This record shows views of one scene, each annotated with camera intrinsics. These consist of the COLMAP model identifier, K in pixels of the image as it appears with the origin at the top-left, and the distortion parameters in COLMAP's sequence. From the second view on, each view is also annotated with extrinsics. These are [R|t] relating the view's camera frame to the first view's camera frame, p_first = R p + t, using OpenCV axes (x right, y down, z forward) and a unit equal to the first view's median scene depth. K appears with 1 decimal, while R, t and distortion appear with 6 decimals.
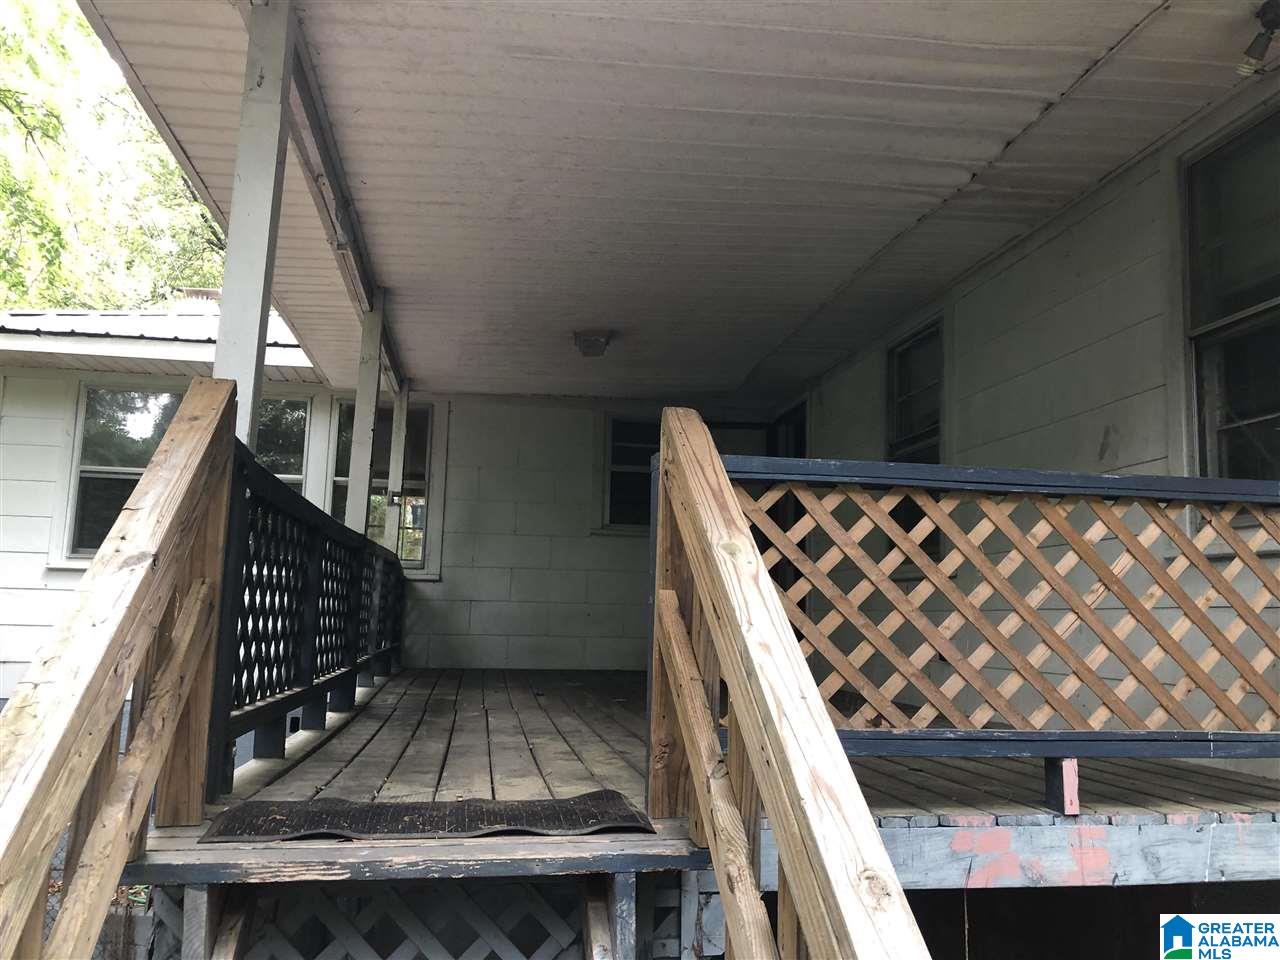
lens RADIAL K [[1063.4, 0, 641.1], [0, 1063.4, 481.2], [0, 0, 1]] dist [0.017171, -0.018056]
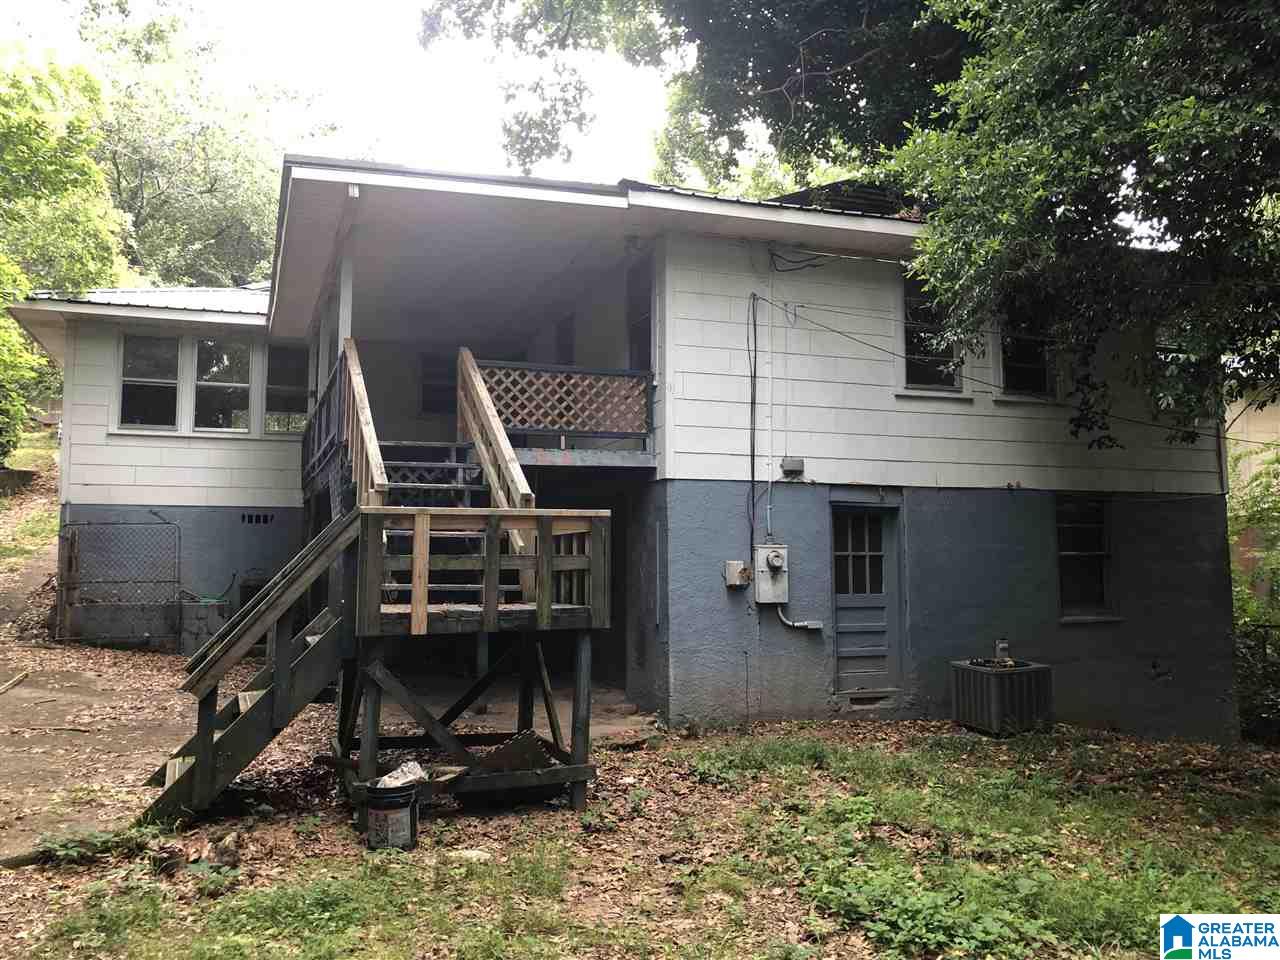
lens RADIAL K [[1063.4, 0, 644.8], [0, 1063.4, 475.2], [0, 0, 1]] dist [0.017171, -0.018056]
pose [[0.977414, -0.010892, 0.211051, -0.147263], [0.001982, 0.999099, 0.042383, 0.238739], [-0.211323, -0.041008, 0.976556, -3.022326]]
